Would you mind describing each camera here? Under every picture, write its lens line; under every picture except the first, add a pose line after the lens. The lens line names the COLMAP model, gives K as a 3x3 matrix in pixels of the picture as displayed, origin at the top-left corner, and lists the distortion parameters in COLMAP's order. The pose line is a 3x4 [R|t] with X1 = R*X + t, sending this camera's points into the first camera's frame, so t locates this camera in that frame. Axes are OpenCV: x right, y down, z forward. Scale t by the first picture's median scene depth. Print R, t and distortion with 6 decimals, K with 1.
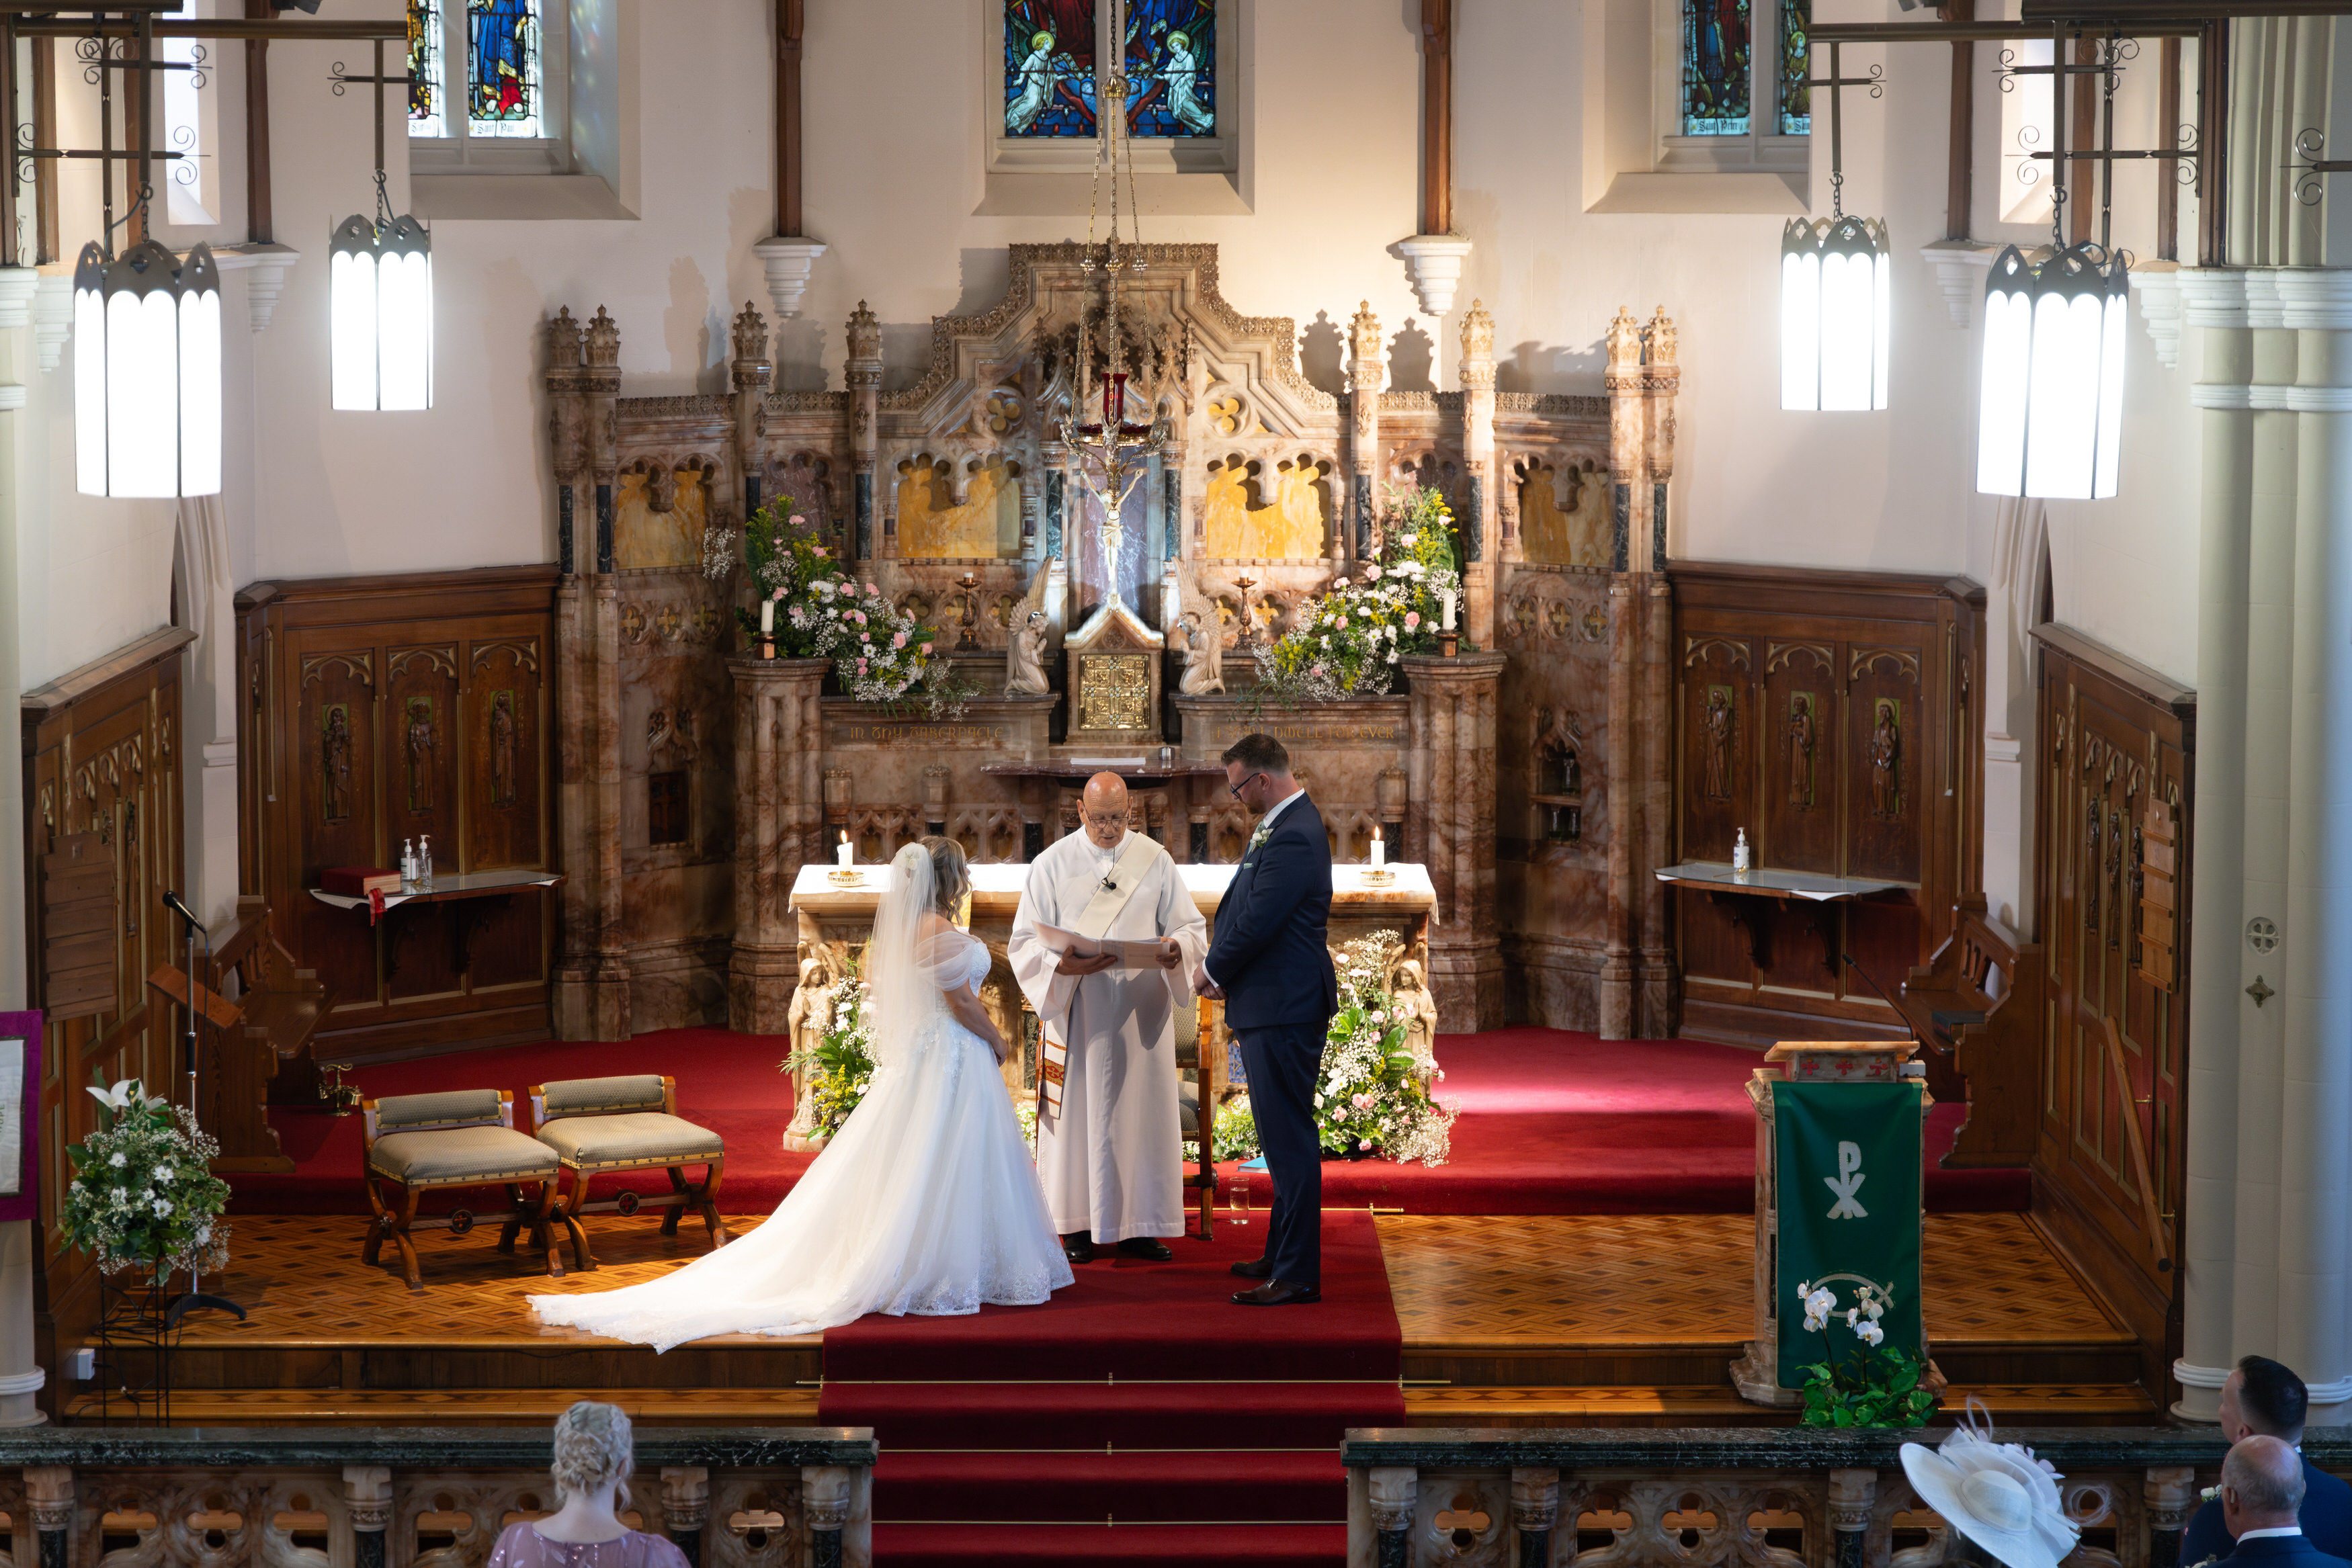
lens RADIAL K [[6175.2, 0, 1176.0], [0, 6175.2, 784.0], [0, 0, 1]] dist [0.104310, 0.519569]
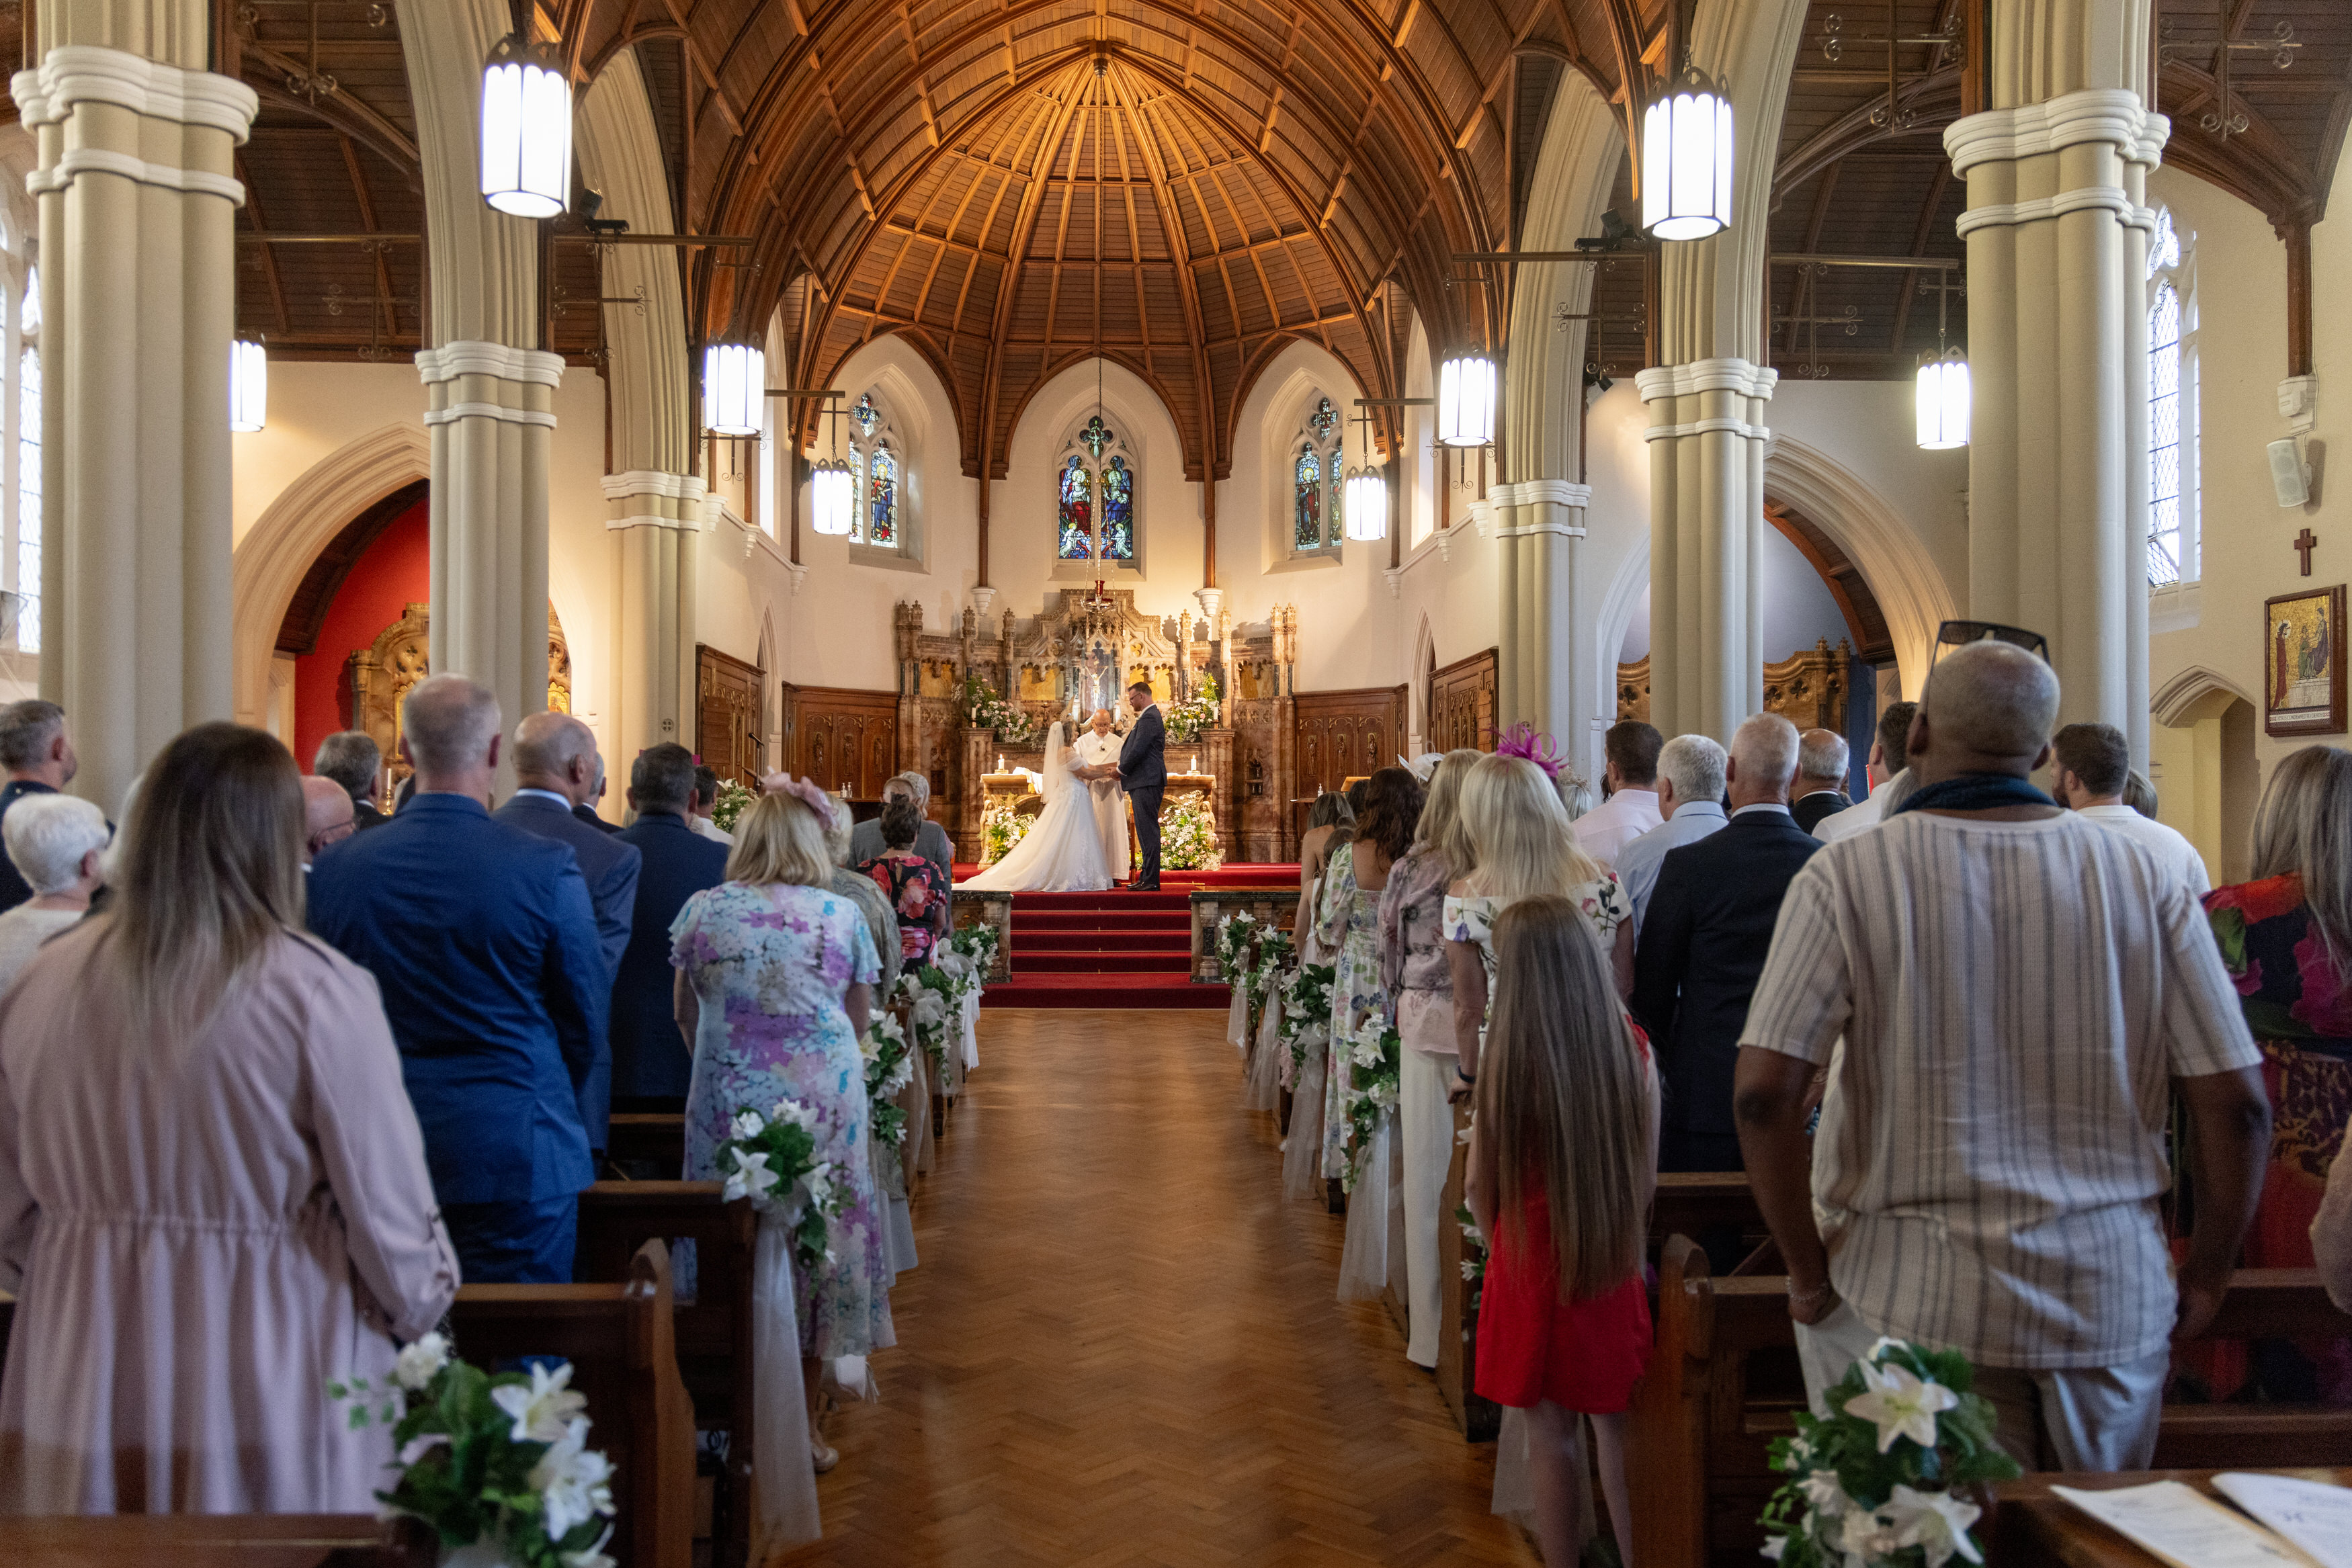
lens RADIAL K [[1939.2, 0, 1176.0], [0, 1939.2, 784.0], [0, 0, 1]] dist [0.041230, 0.002251]
pose [[0.999285, 0.003258, 0.037679, -0.007289], [0.001798, 0.991063, -0.133384, 0.122224], [-0.037777, 0.133356, 0.990348, 0.125067]]
